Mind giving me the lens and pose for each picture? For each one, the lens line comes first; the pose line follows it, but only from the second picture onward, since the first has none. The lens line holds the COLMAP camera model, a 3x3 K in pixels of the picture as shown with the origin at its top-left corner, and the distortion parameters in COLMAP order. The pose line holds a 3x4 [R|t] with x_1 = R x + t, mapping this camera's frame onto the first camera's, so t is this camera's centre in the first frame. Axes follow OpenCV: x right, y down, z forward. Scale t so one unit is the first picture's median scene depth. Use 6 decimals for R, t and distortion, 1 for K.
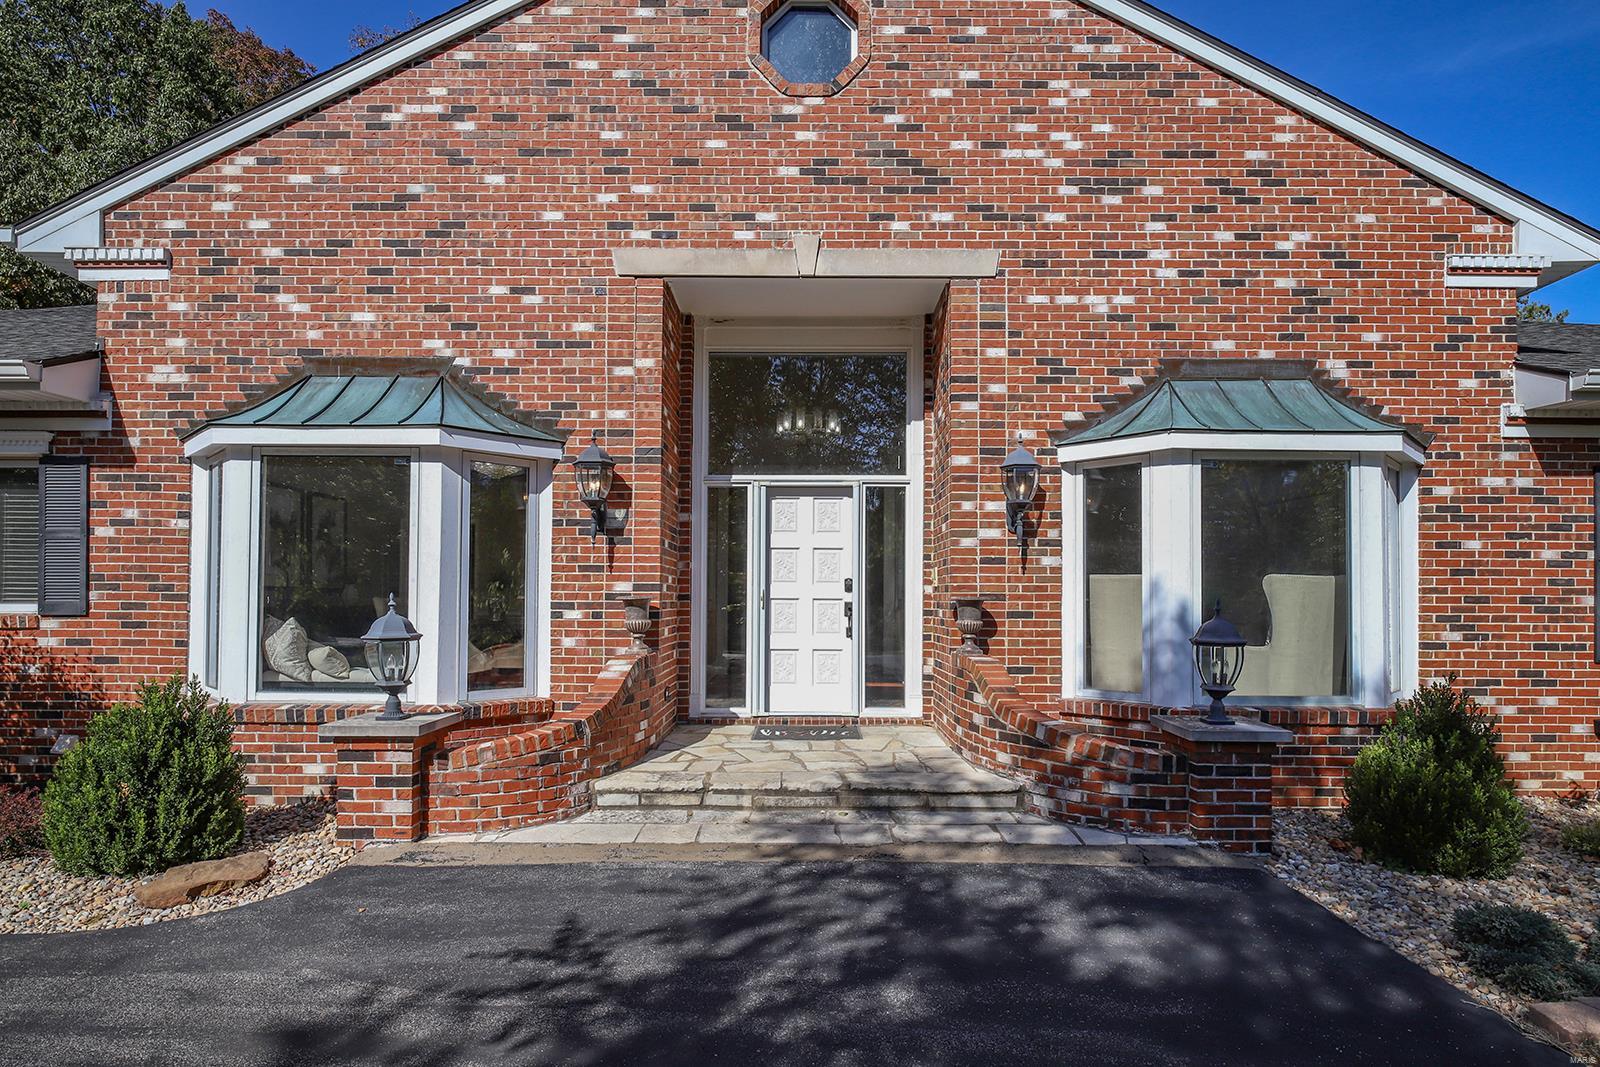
lens RADIAL K [[805.3, 0, 800.3], [0, 805.3, 552.2], [0, 0, 1]] dist [0.001550, 0.000395]
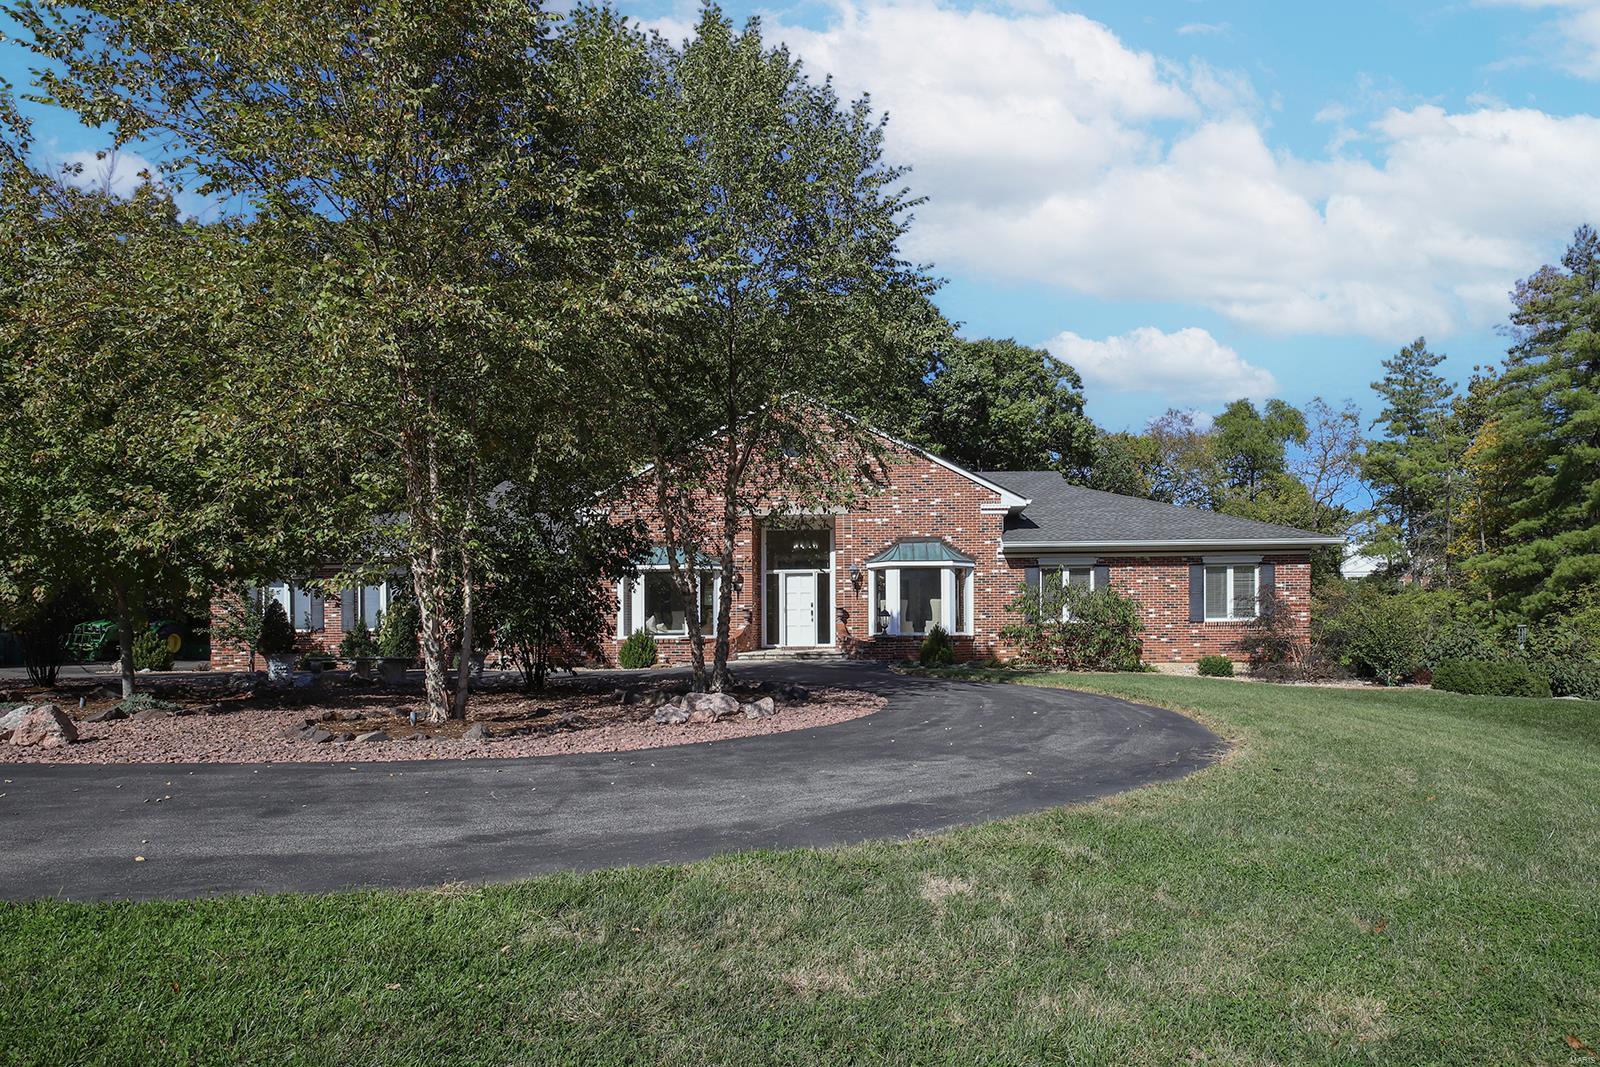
lens RADIAL K [[805.3, 0, 800.3], [0, 805.3, 552.2], [0, 0, 1]] dist [0.001550, 0.000395]
pose [[0.995545, -0.019564, -0.092233, 0.353409], [0.015679, 0.998967, -0.042662, -0.035968], [0.092973, 0.041025, 0.994823, -2.424466]]
